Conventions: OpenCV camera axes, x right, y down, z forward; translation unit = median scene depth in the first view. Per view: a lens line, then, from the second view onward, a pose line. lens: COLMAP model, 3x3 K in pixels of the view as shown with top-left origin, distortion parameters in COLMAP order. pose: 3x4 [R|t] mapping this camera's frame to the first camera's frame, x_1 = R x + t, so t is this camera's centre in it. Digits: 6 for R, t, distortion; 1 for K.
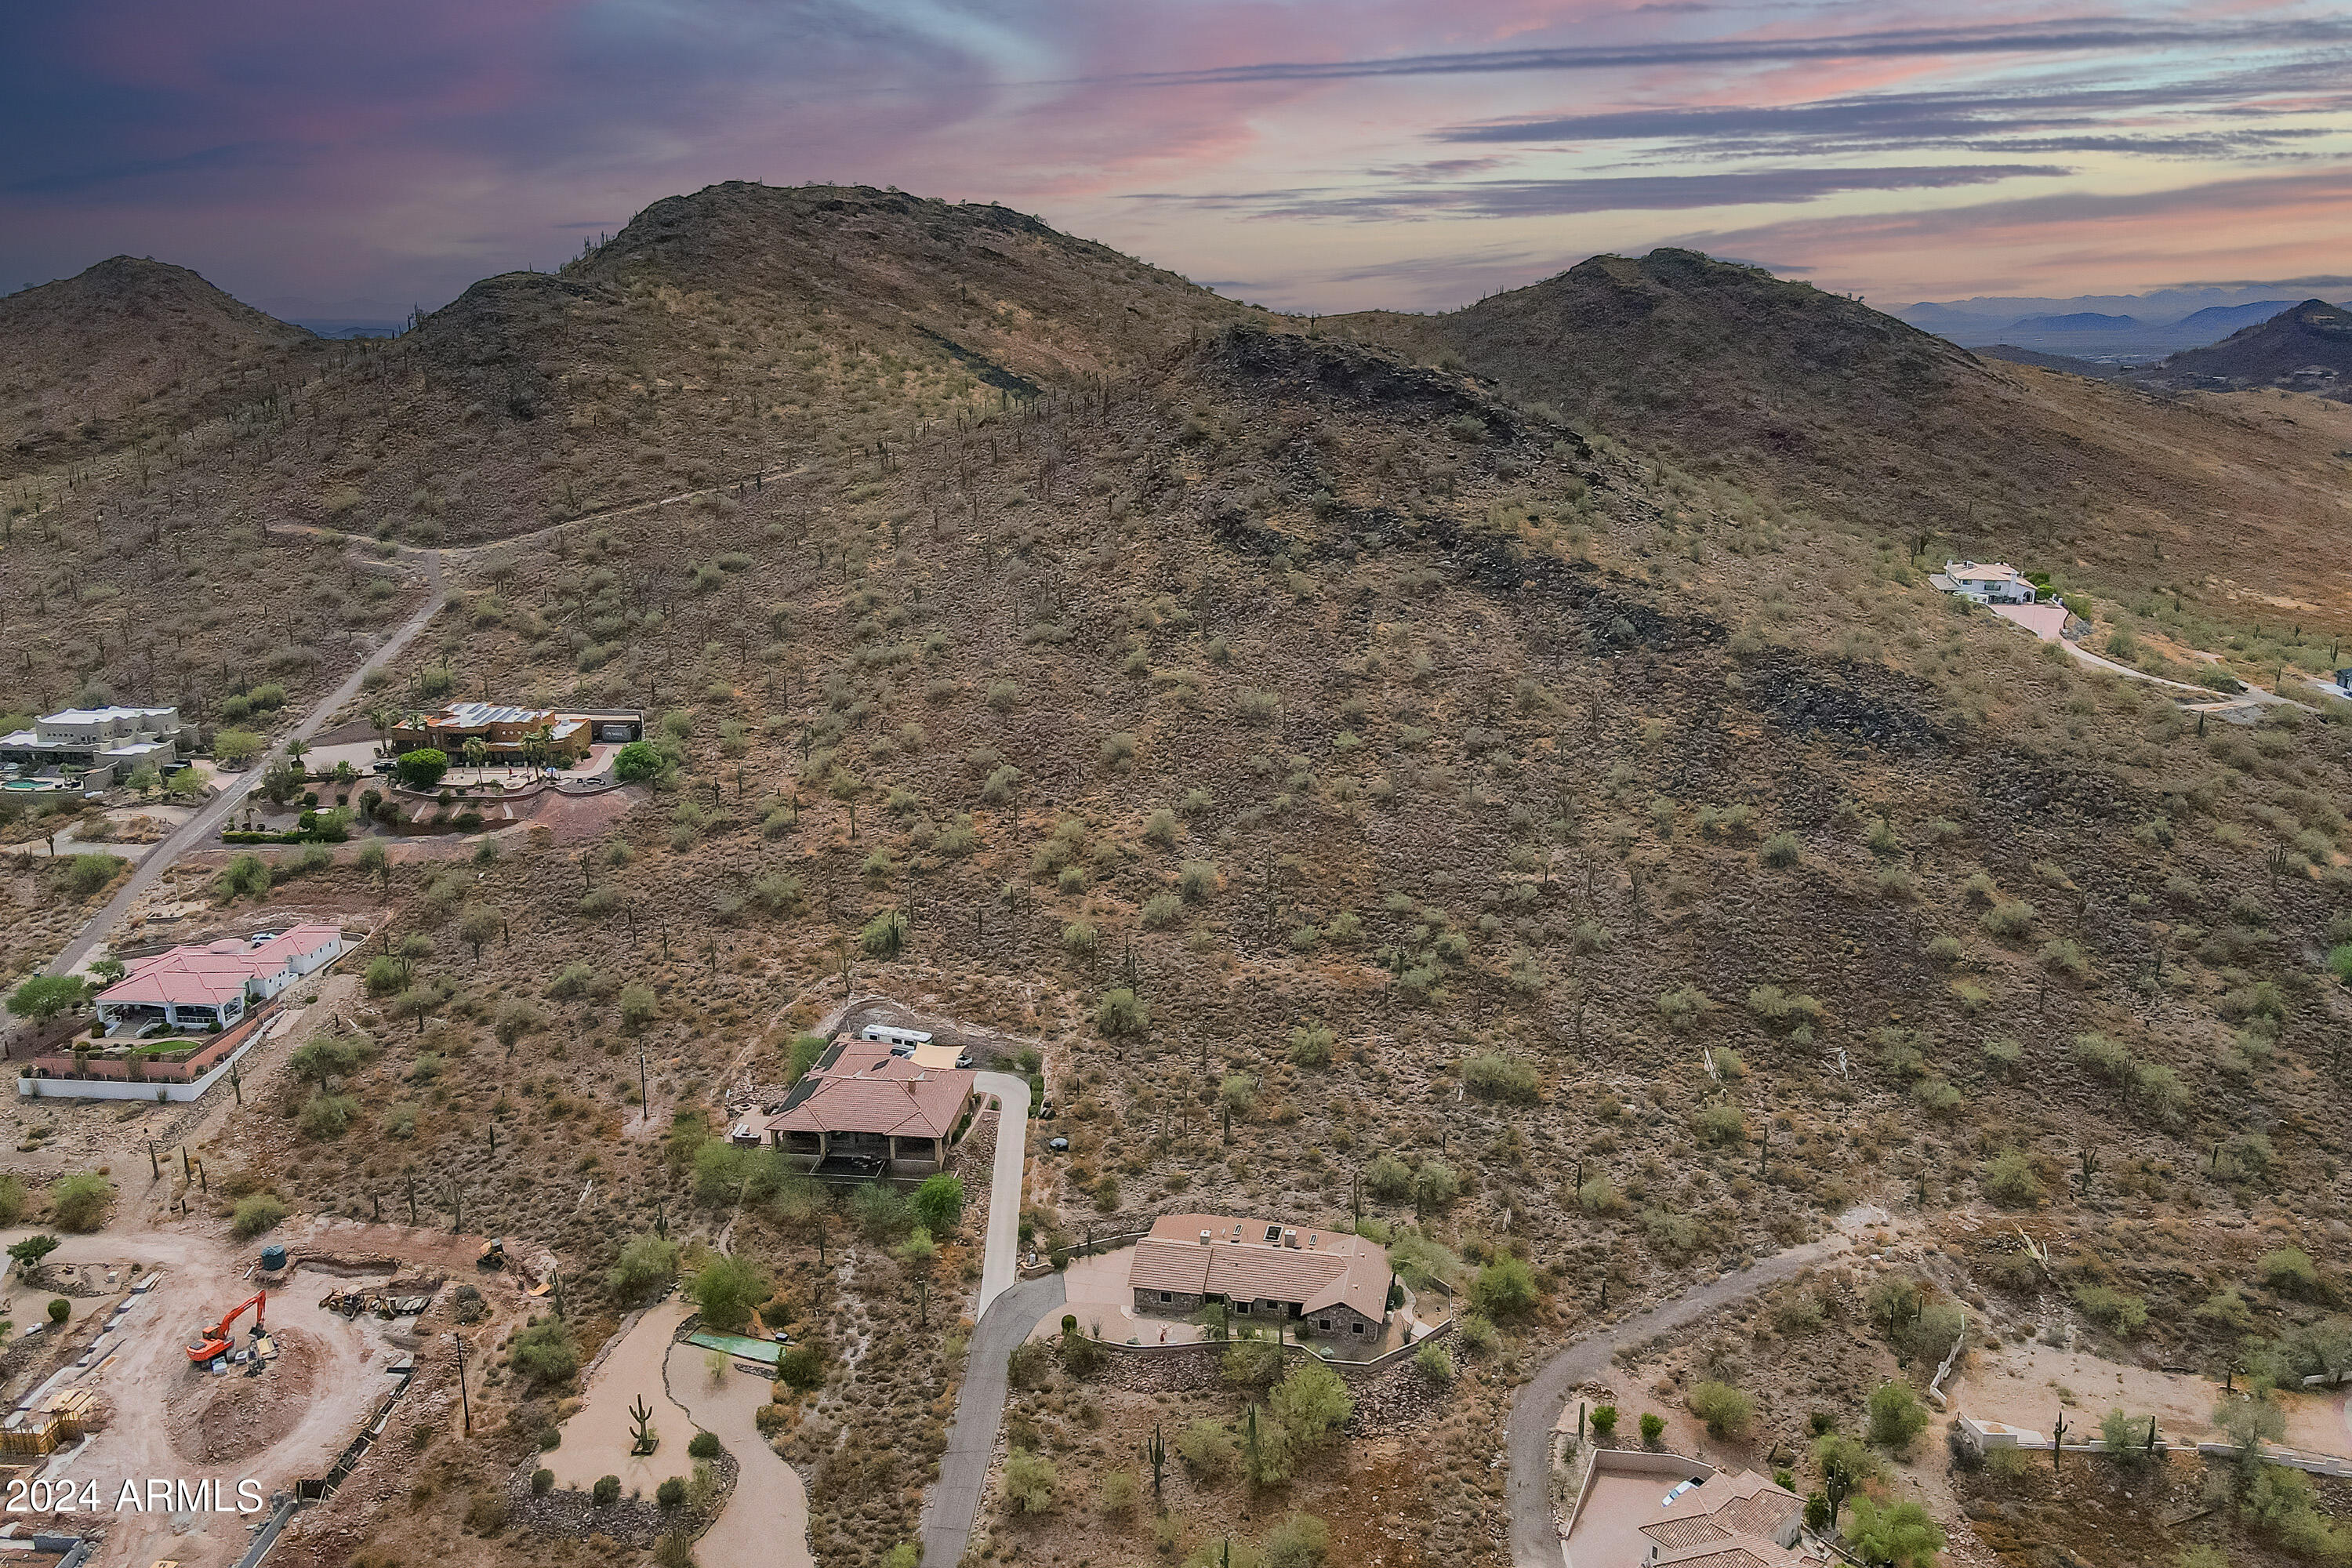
lens RADIAL K [[1691.7, 0, 1176.0], [0, 1691.7, 784.0], [0, 0, 1]] dist [0.001820, 0.008923]
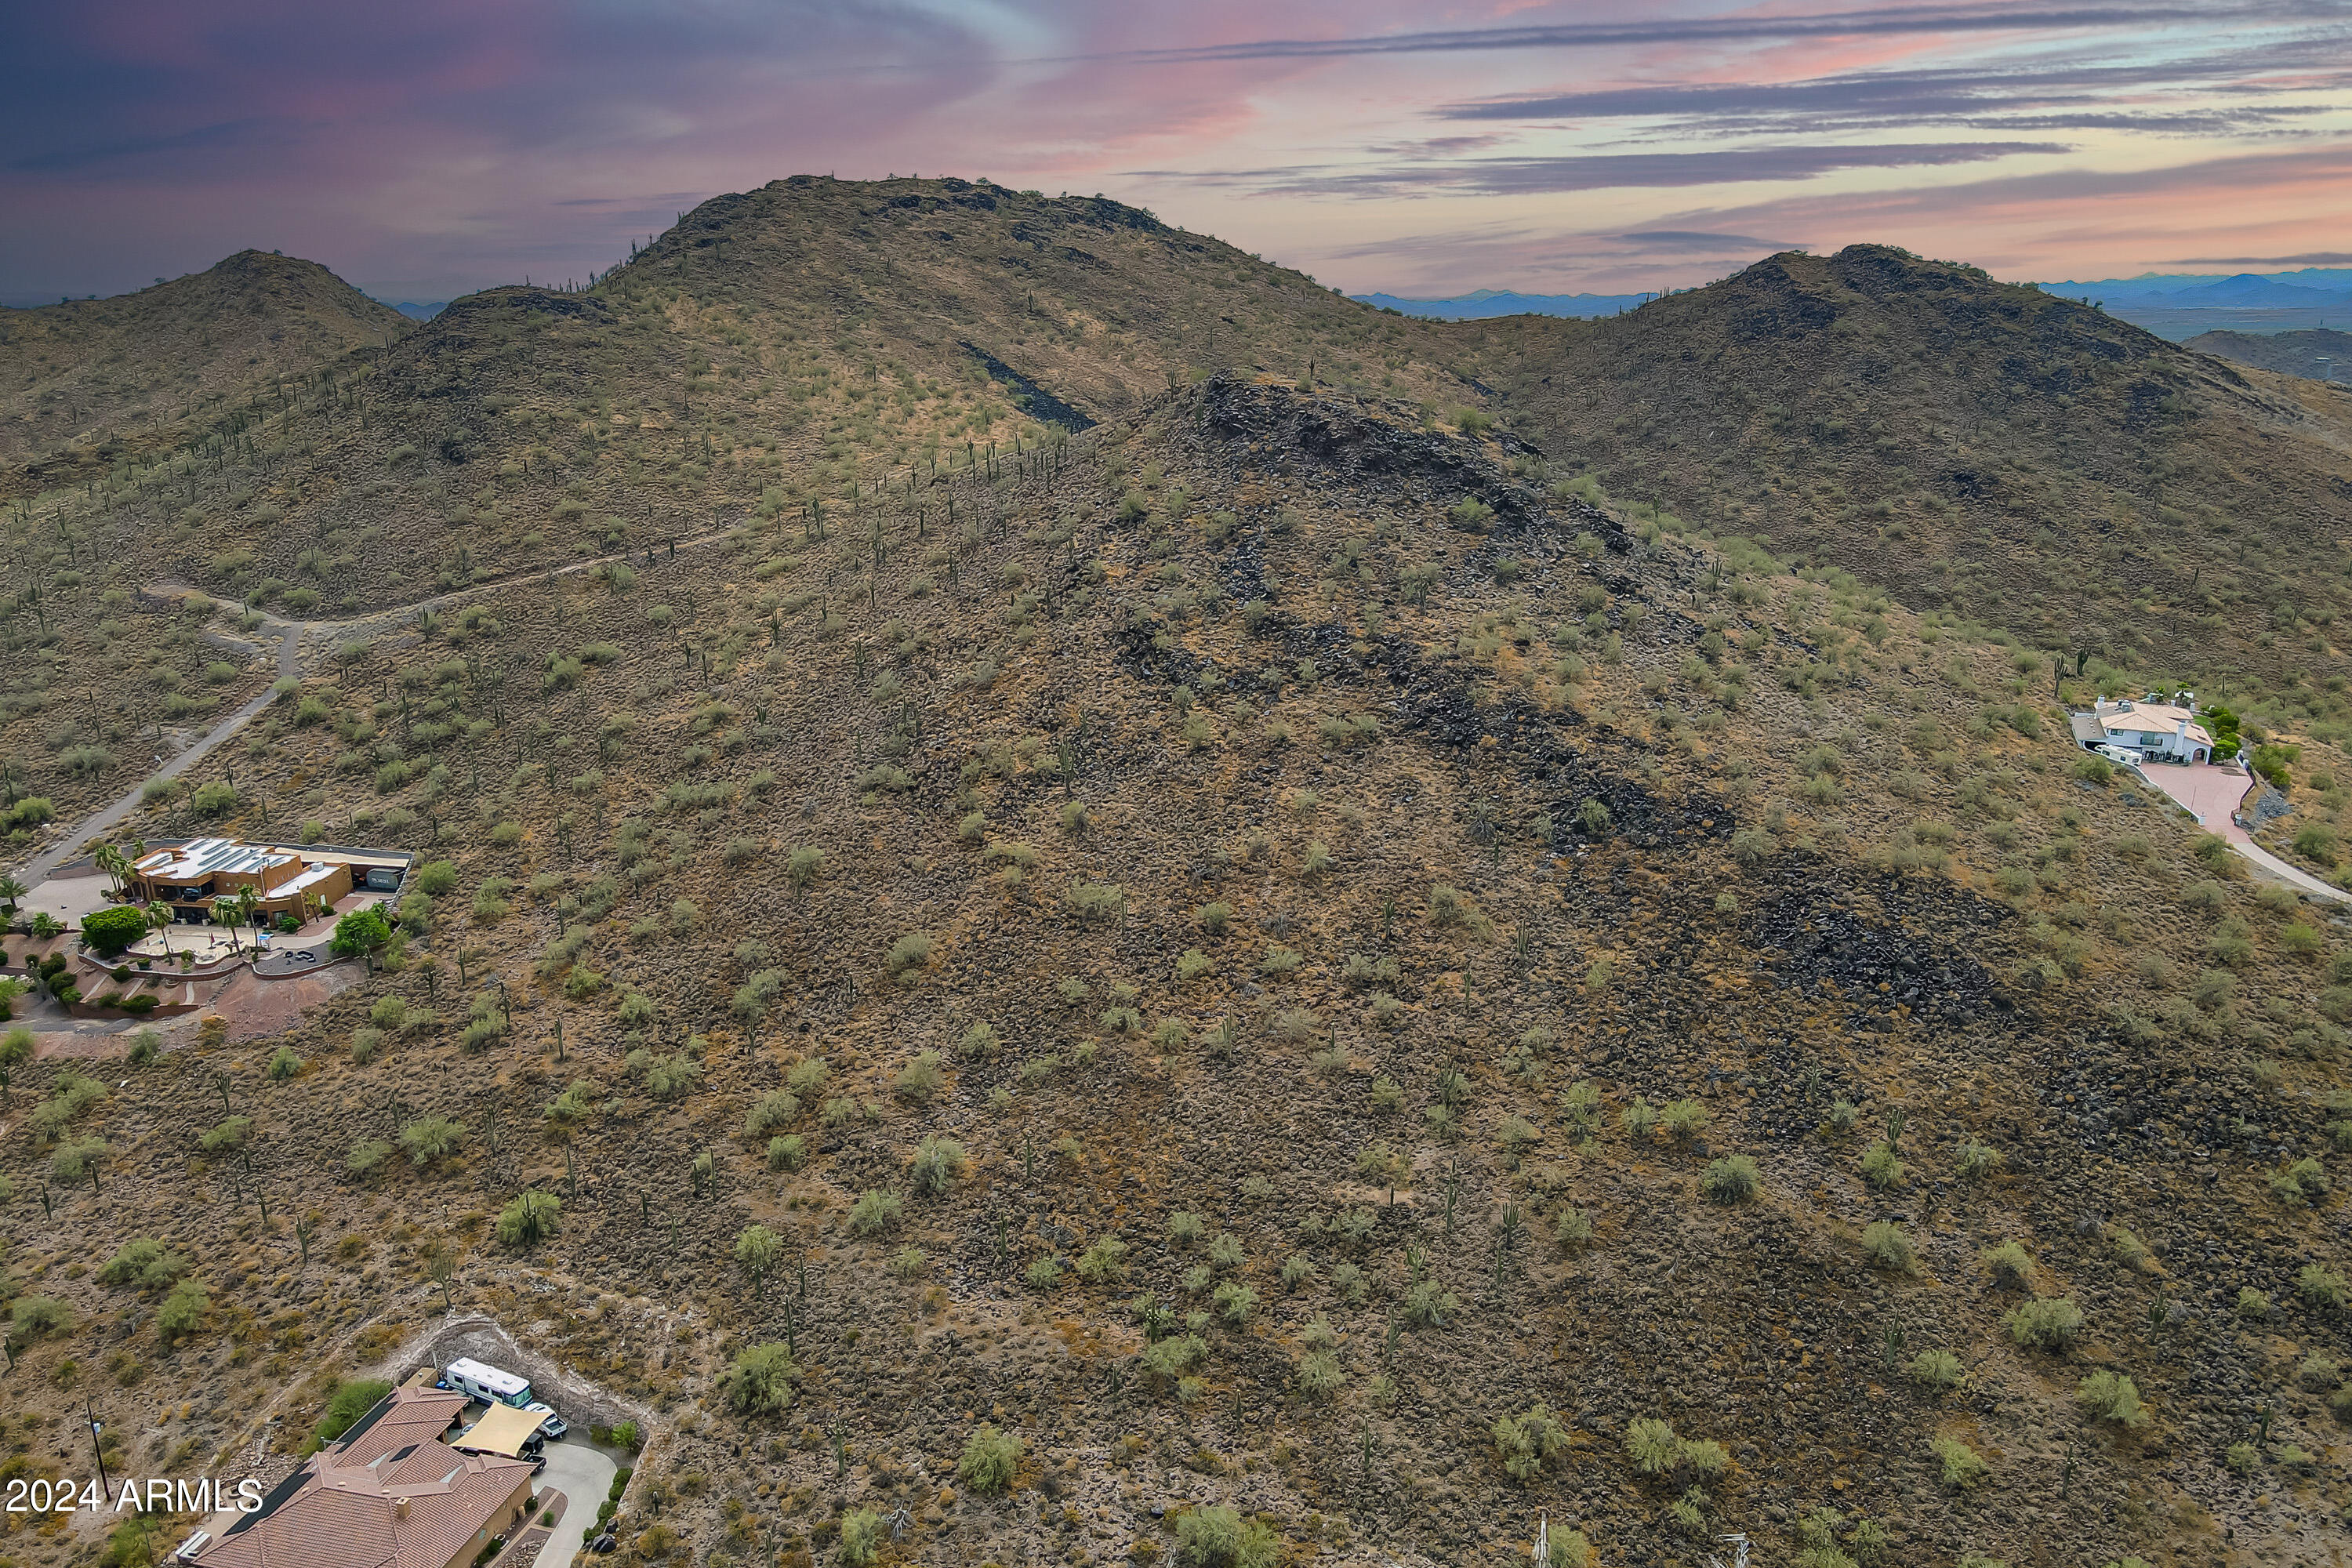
lens RADIAL K [[1700.2, 0, 1171.7], [0, 1700.2, 863.1], [0, 0, 1]] dist [0.005755, 0.007763]
pose [[0.991141, 0.044075, -0.125290, 0.171861], [-0.037174, 0.997688, 0.056899, -0.105276], [0.127509, -0.051738, 0.990487, 0.217874]]
